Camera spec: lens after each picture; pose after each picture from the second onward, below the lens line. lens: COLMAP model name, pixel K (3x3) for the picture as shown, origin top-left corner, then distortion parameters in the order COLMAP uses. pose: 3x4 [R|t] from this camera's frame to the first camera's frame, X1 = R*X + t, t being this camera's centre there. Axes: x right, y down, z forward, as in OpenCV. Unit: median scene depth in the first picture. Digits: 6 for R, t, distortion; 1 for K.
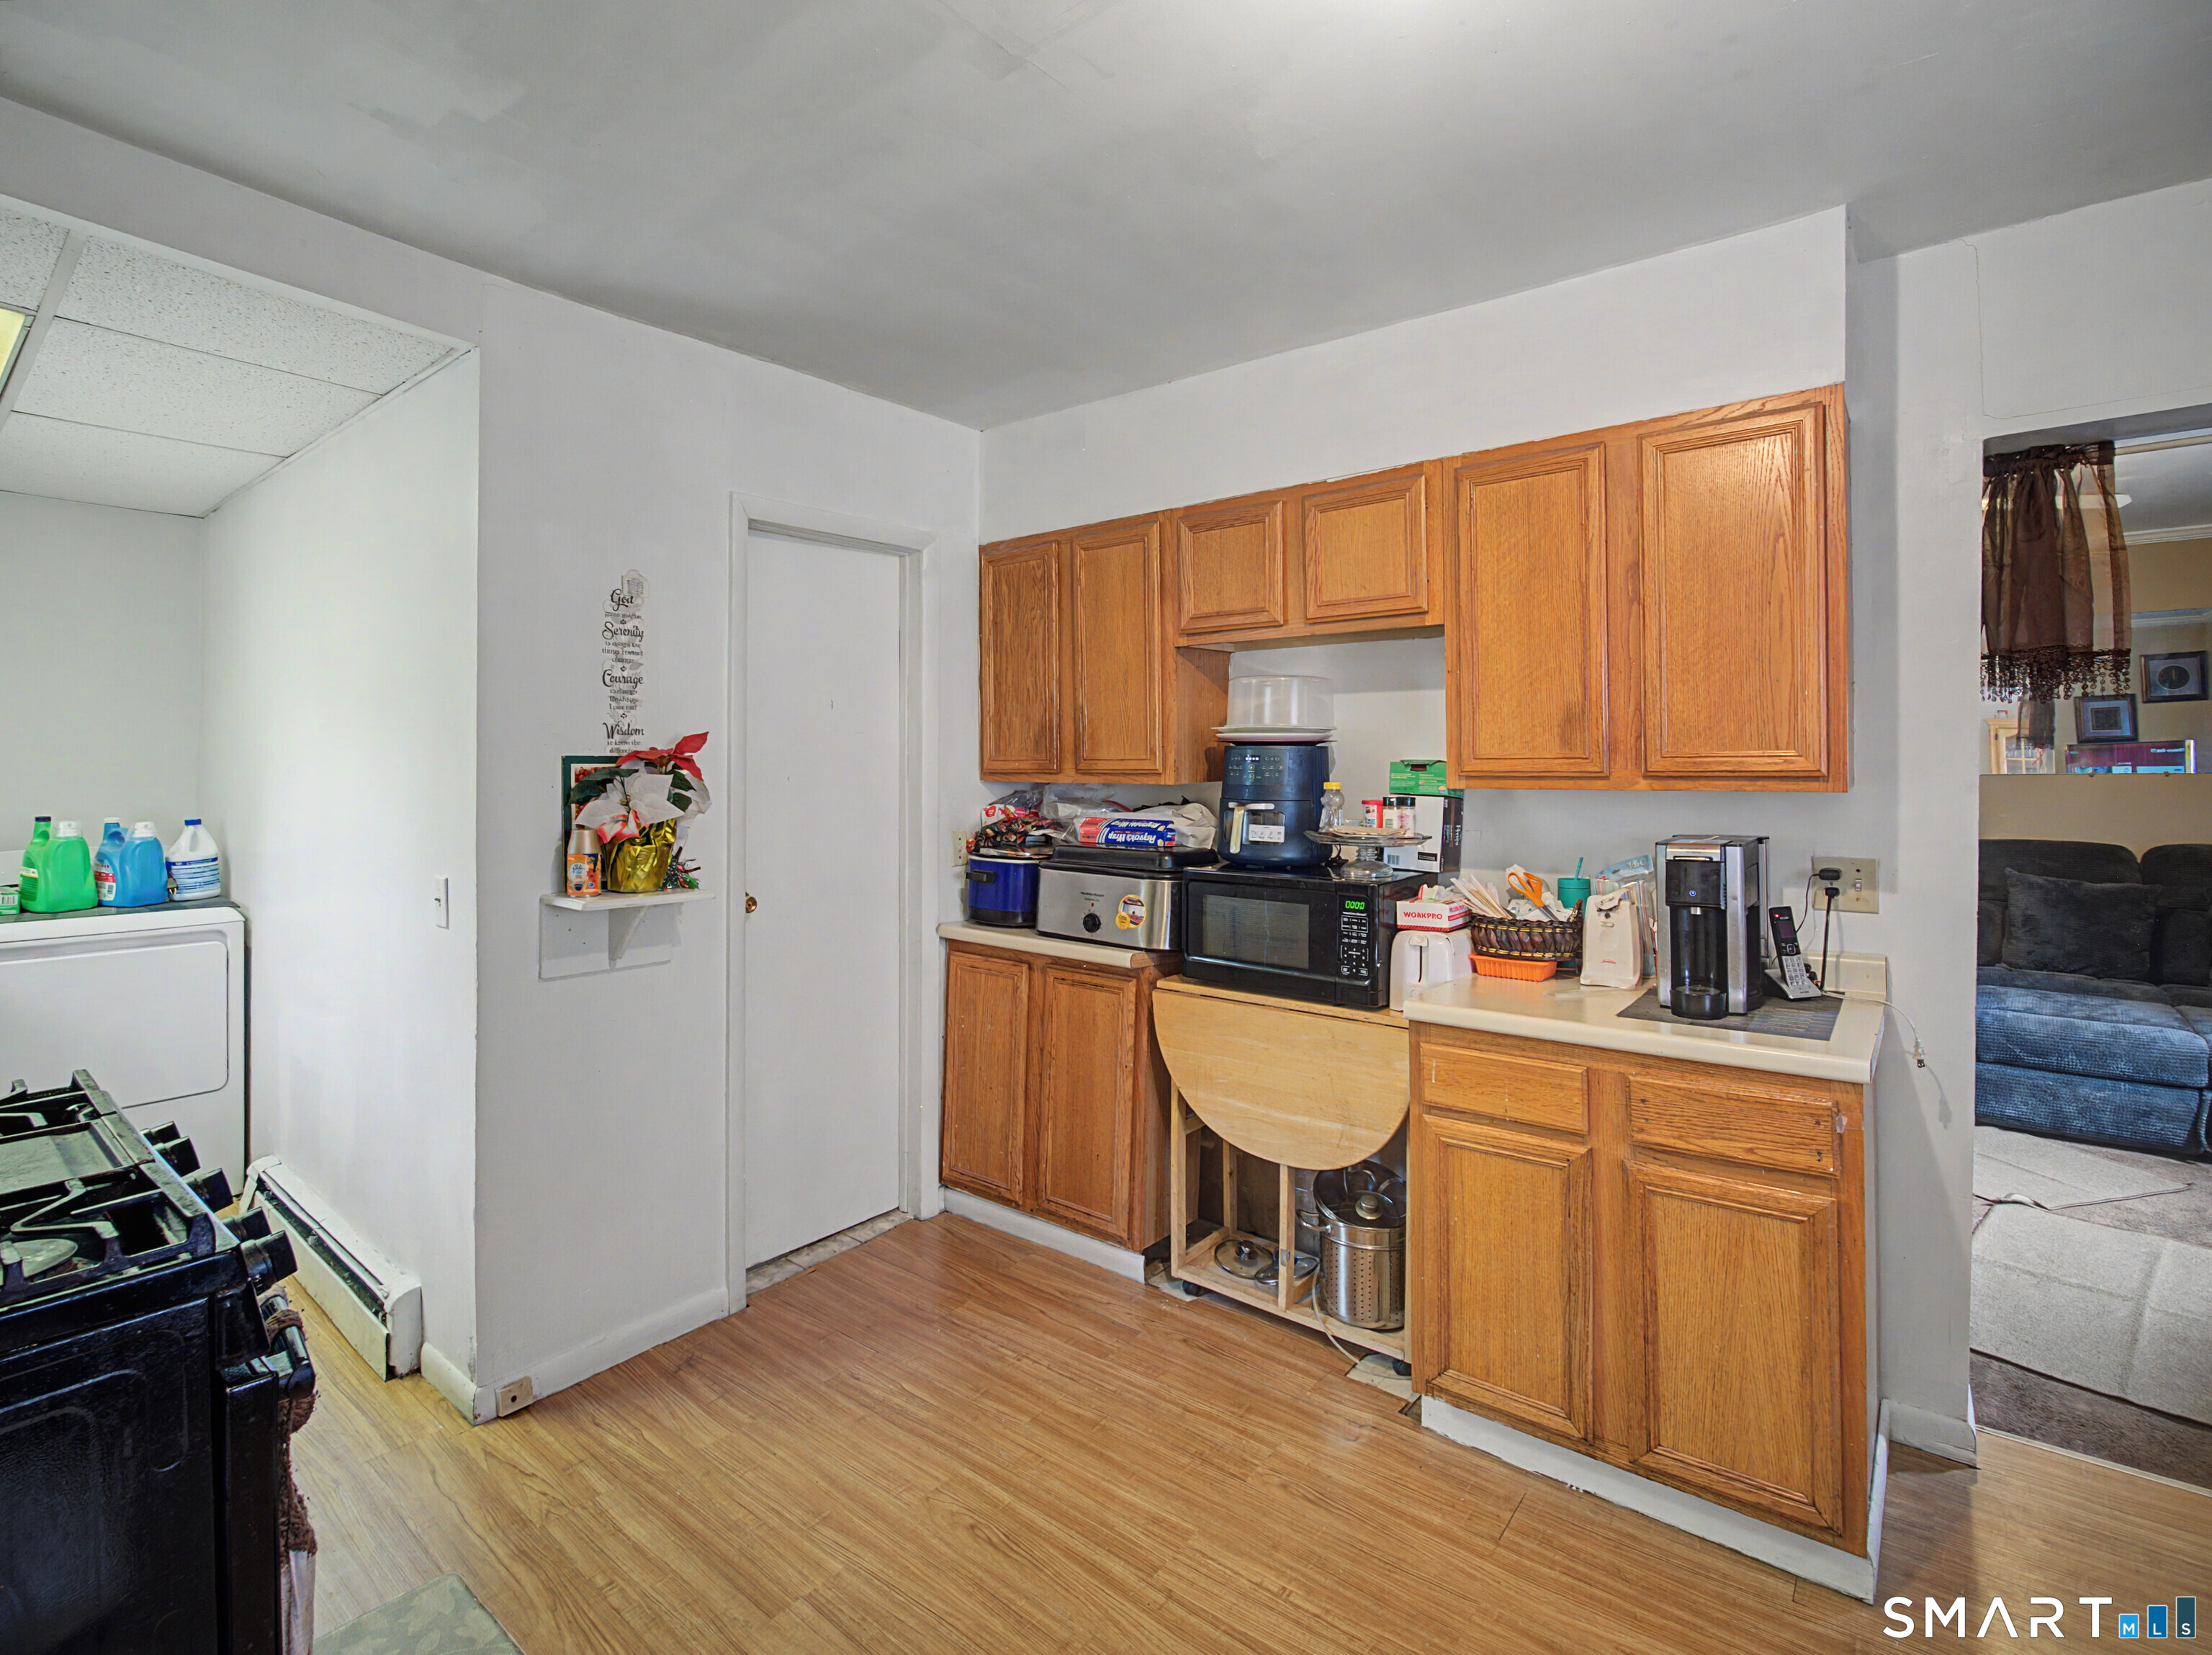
lens RADIAL K [[1041.9, 0, 1111.6], [0, 1041.9, 748.5], [0, 0, 1]] dist [-0.019899, -0.000491]
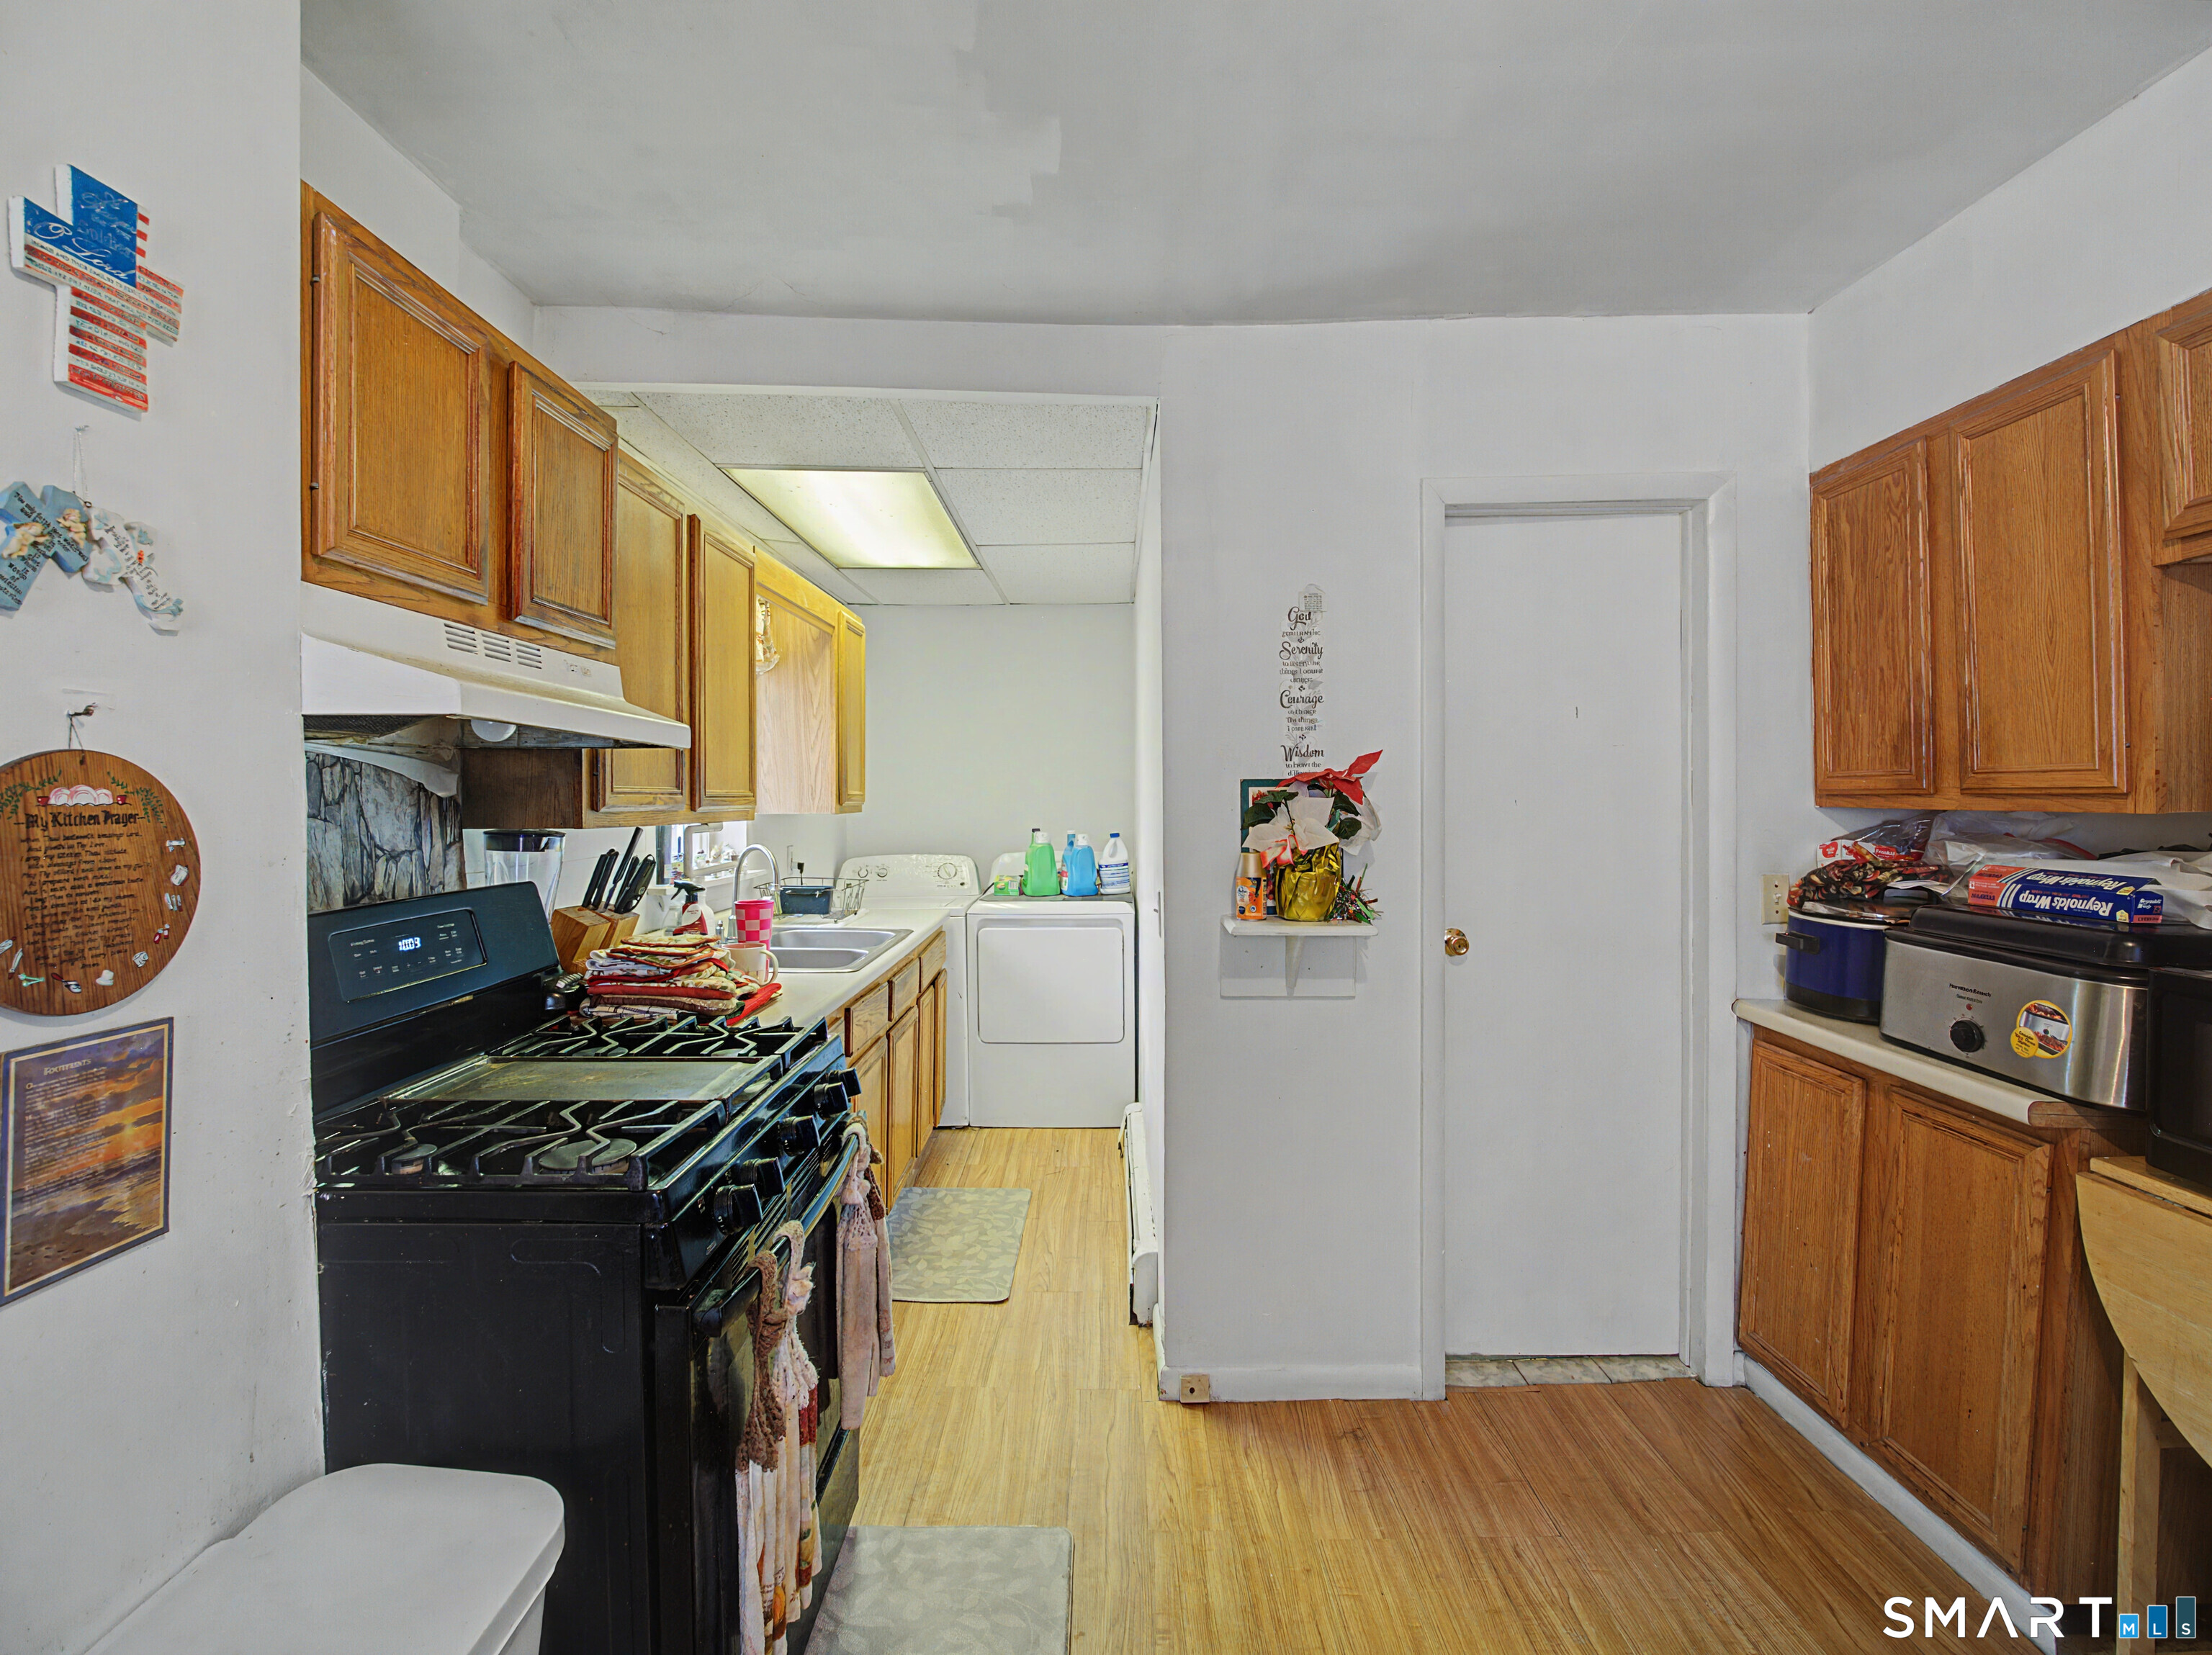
lens RADIAL K [[1004.8, 0, 1101.7], [0, 1004.8, 795.1], [0, 0, 1]] dist [-0.018480, -0.000663]
pose [[0.614439, -0.004069, -0.788954, 0.126833], [0.020220, 0.999739, 0.010592, 0.007456], [0.788705, -0.022461, 0.614361, 0.230665]]
